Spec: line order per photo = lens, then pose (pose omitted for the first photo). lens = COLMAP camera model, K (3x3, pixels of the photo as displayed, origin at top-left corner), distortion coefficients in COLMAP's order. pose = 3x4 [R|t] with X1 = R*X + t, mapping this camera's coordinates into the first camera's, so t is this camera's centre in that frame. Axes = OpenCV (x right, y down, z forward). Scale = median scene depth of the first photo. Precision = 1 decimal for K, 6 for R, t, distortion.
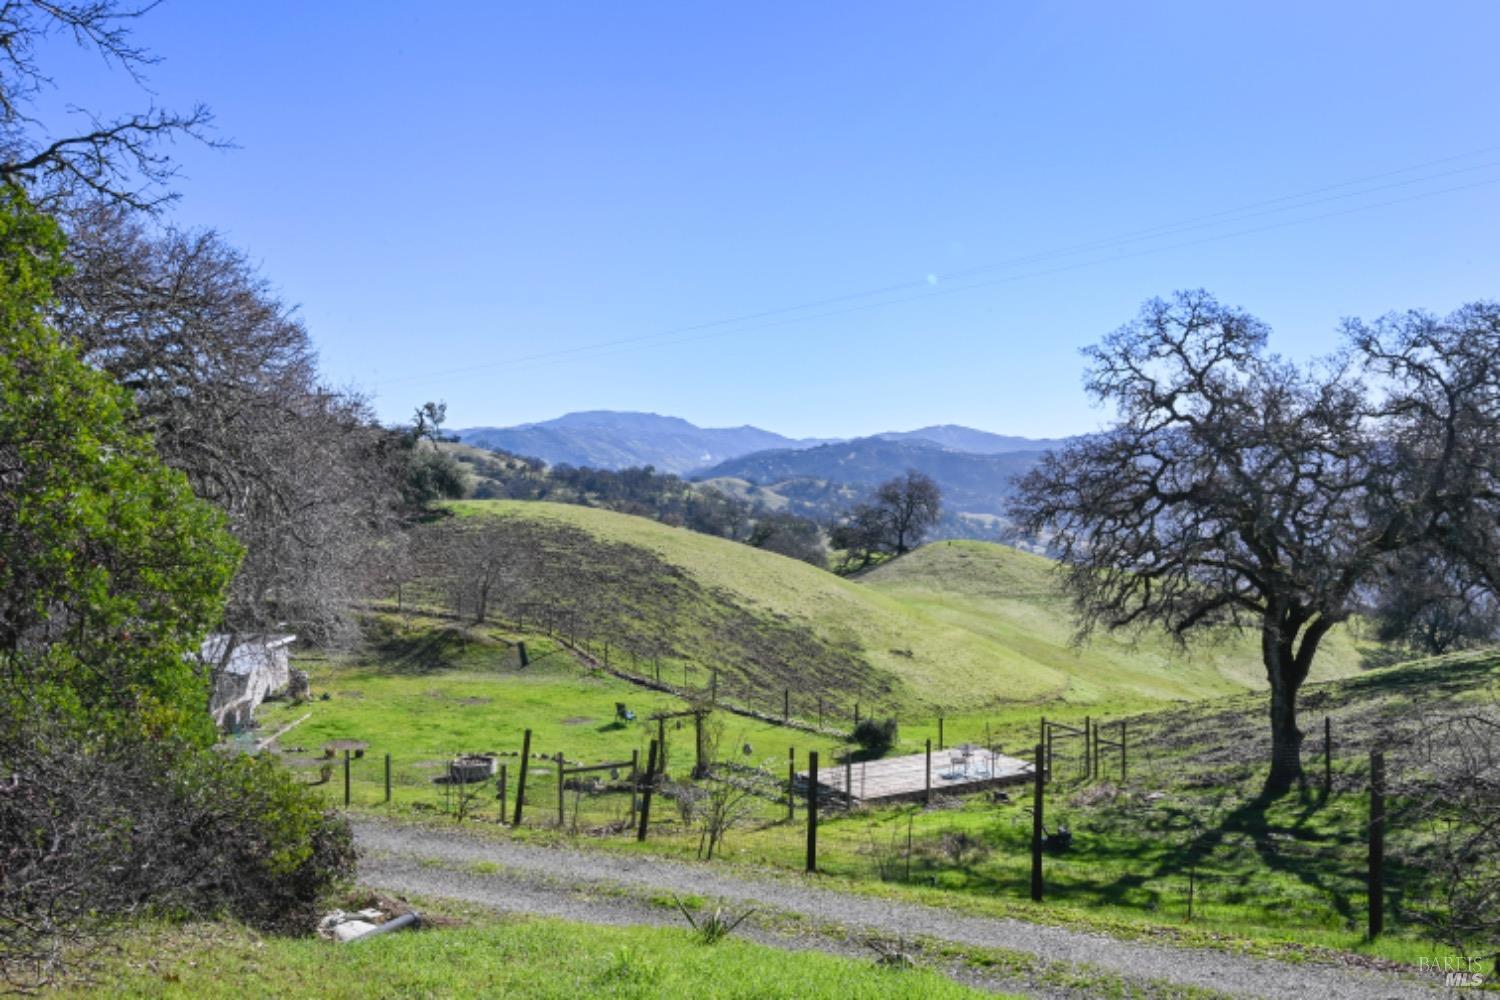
lens RADIAL K [[1214.3, 0, 751.8], [0, 1214.3, 499.6], [0, 0, 1]] dist [-0.000579, -0.000103]
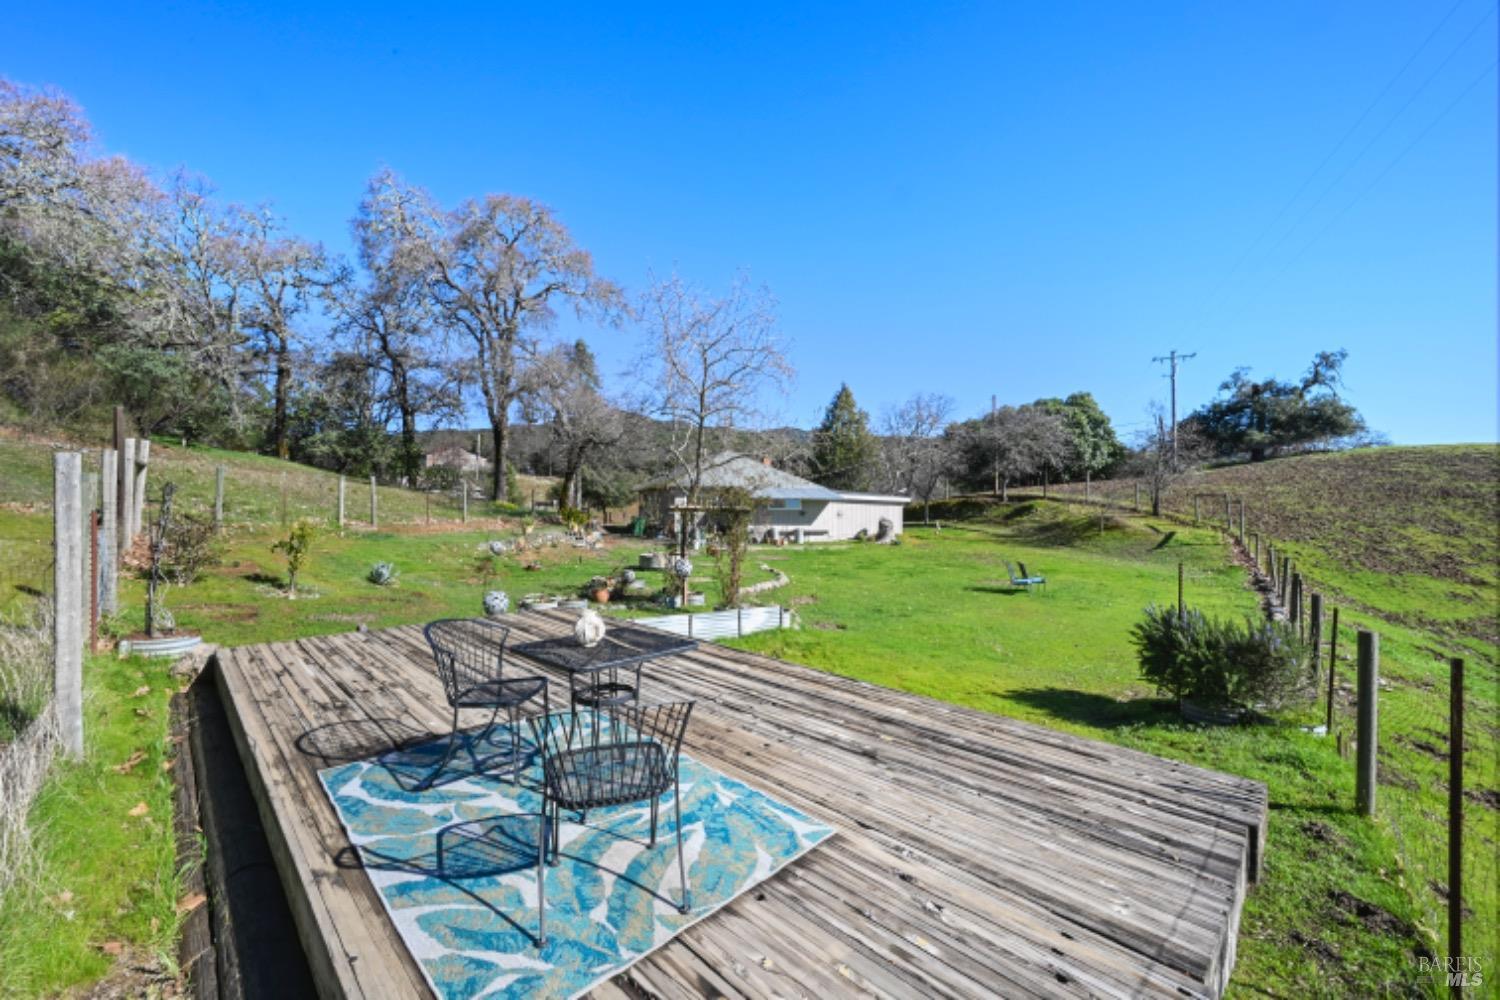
lens RADIAL K [[586.4, 0, 749.2], [0, 586.4, 503.8], [0, 0, 1]] dist [-0.001244, 0.000938]
pose [[0.266765, -0.007237, -0.963734, 0.121083], [-0.023375, 0.999629, -0.013977, 0.092307], [0.963478, 0.026256, 0.266497, 0.490459]]
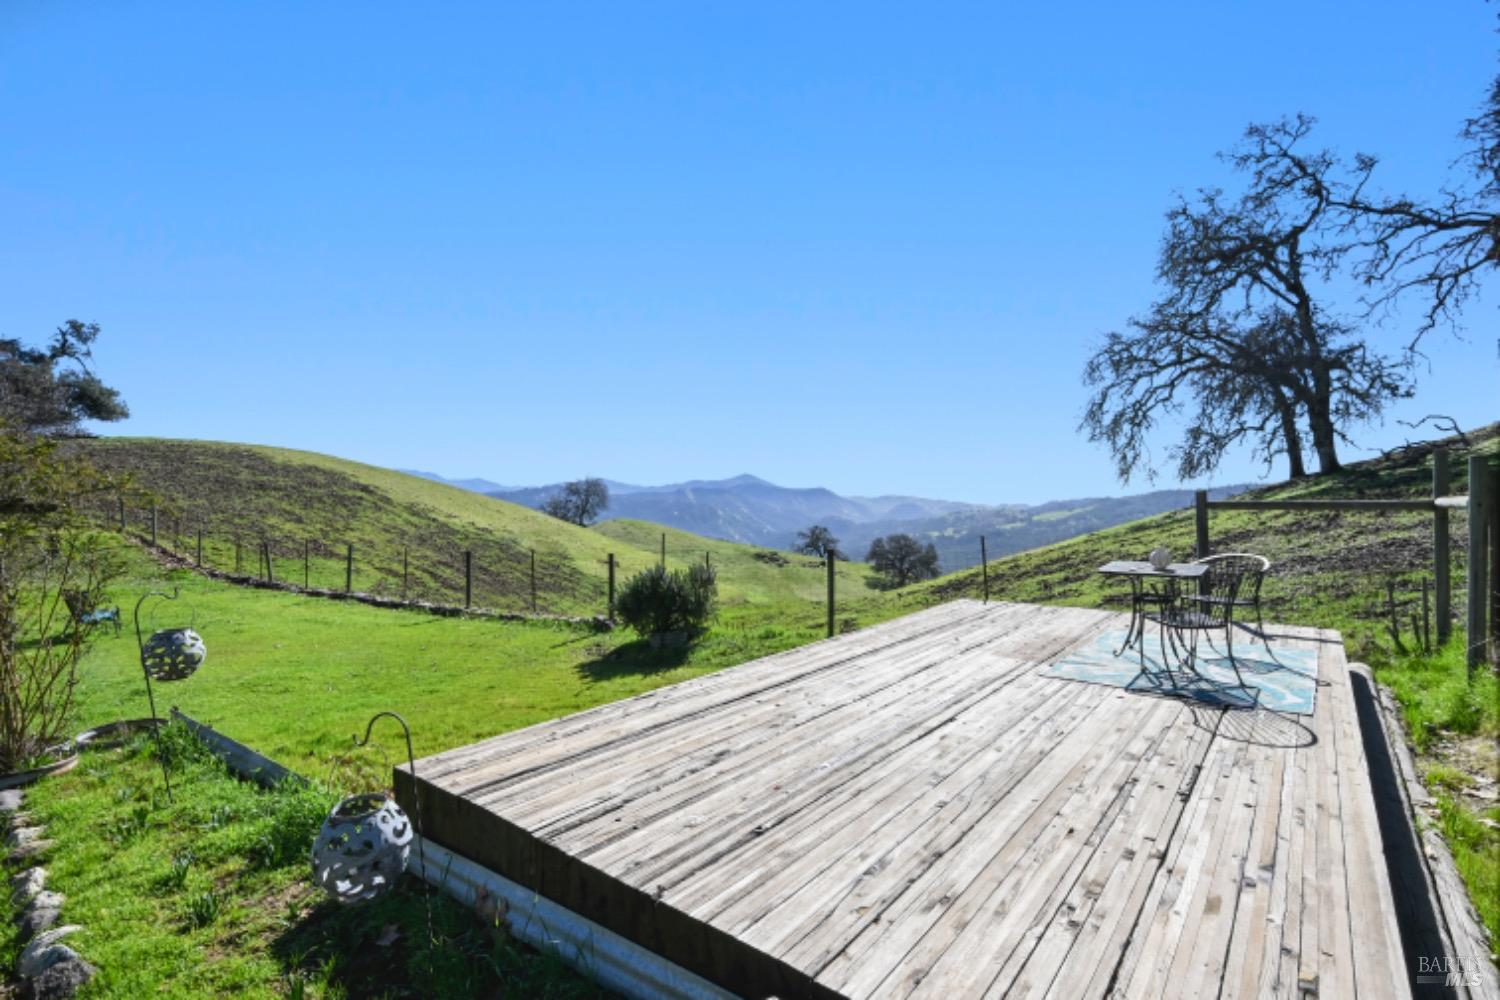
lens RADIAL K [[687.9, 0, 742.8], [0, 687.9, 502.7], [0, 0, 1]] dist [-0.001907, 0.000231]
pose [[0.934046, -0.006715, 0.357091, 0.022380], [0.014351, 0.999721, -0.018737, 0.094690], [-0.356865, 0.022626, 0.933882, 0.442709]]
